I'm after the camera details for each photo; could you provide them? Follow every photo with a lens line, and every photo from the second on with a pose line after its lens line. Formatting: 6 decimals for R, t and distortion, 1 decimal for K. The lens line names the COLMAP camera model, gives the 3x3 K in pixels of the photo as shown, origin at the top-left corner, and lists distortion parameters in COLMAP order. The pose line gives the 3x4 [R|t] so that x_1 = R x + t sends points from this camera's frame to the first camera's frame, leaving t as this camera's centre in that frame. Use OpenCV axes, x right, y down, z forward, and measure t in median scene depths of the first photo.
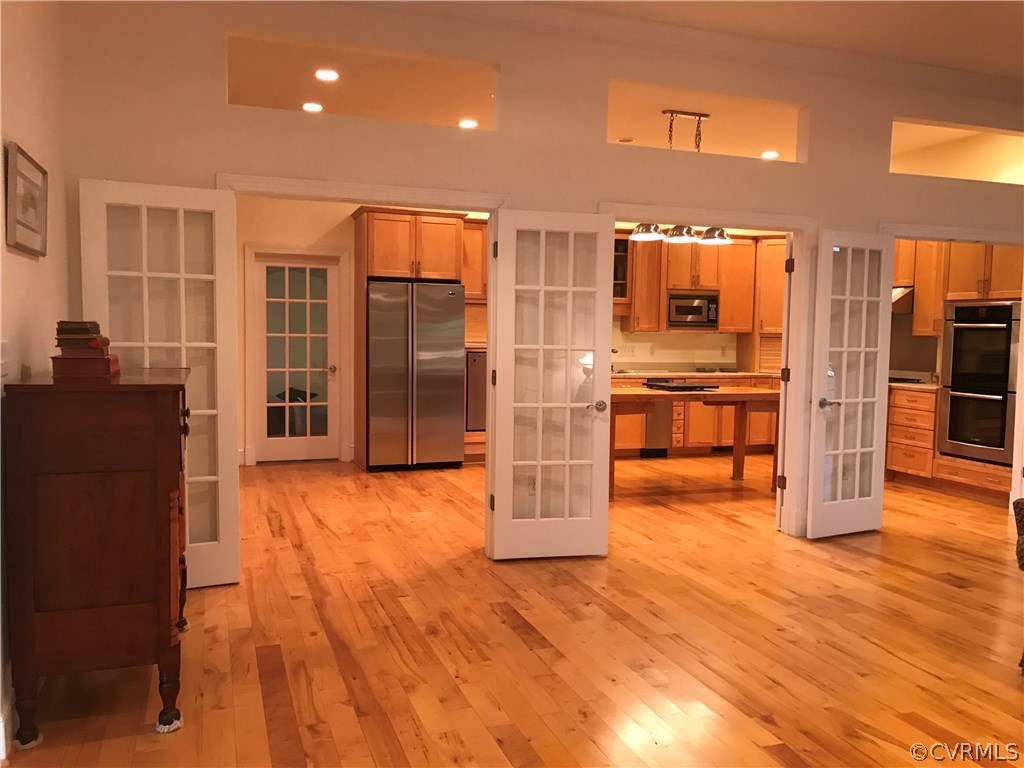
lens RADIAL K [[839.5, 0, 514.8], [0, 839.5, 387.1], [0, 0, 1]] dist [0.020490, -0.005243]
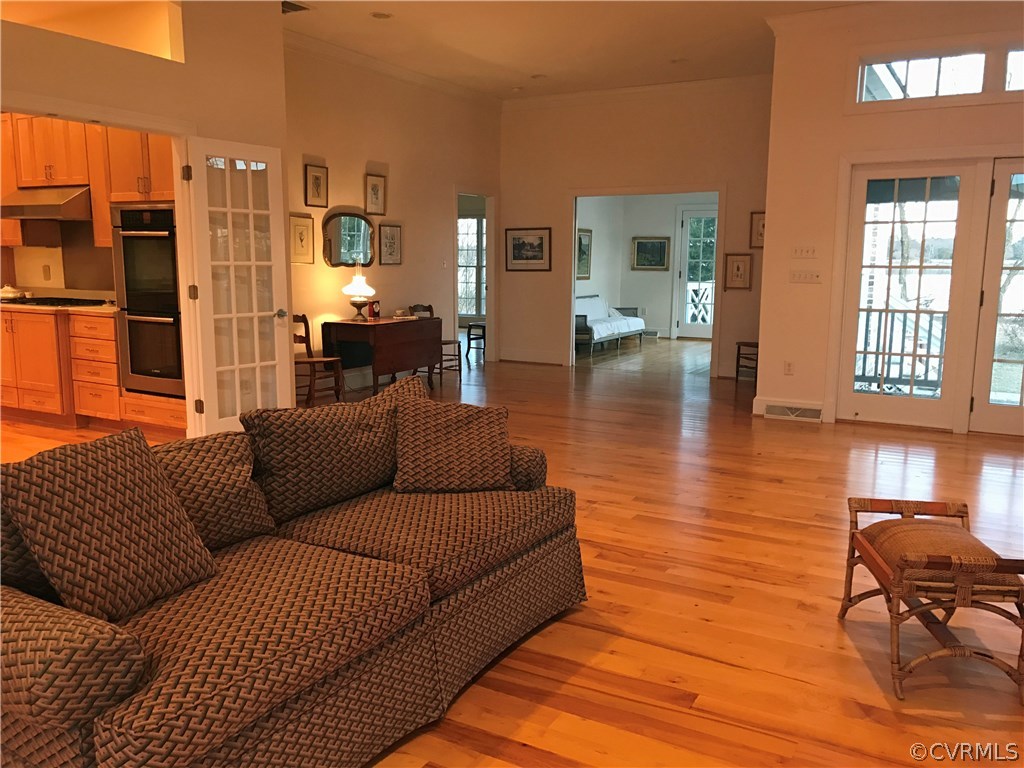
lens RADIAL K [[839.5, 0, 514.8], [0, 839.5, 387.1], [0, 0, 1]] dist [0.020490, -0.005243]
pose [[0.756687, -0.110275, 0.644410, 0.273956], [0.048478, 0.992422, 0.112905, 0.000503], [-0.651977, -0.054194, 0.756299, 0.131062]]
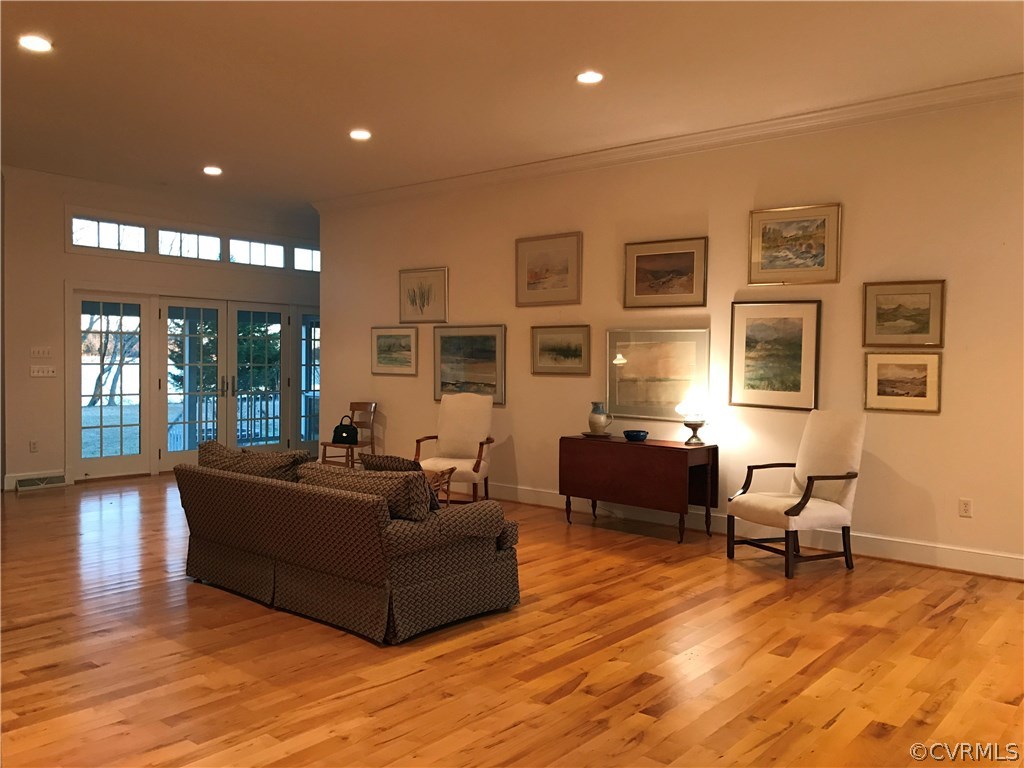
lens RADIAL K [[835.8, 0, 514.4], [0, 835.8, 385.3], [0, 0, 1]] dist [0.019631, -0.010872]
pose [[-0.507308, -0.048047, 0.860424, -0.231502], [0.035796, 0.996408, 0.076746, -0.050423], [-0.861021, 0.069733, -0.503766, 0.687714]]
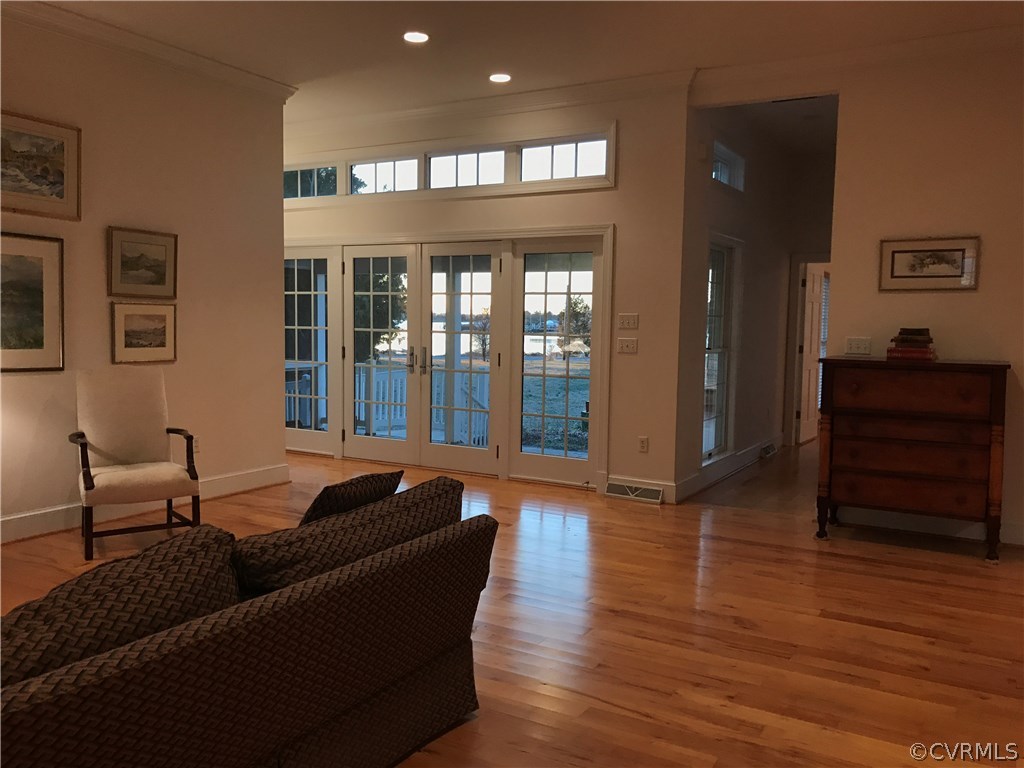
lens RADIAL K [[834.0, 0, 512.2], [0, 834.0, 388.6], [0, 0, 1]] dist [0.026979, -0.005193]
pose [[-0.767491, 0.025408, -0.640556, 0.546822], [-0.070969, 0.989705, 0.124290, -0.049963], [0.637119, 0.140851, -0.757786, 0.799499]]
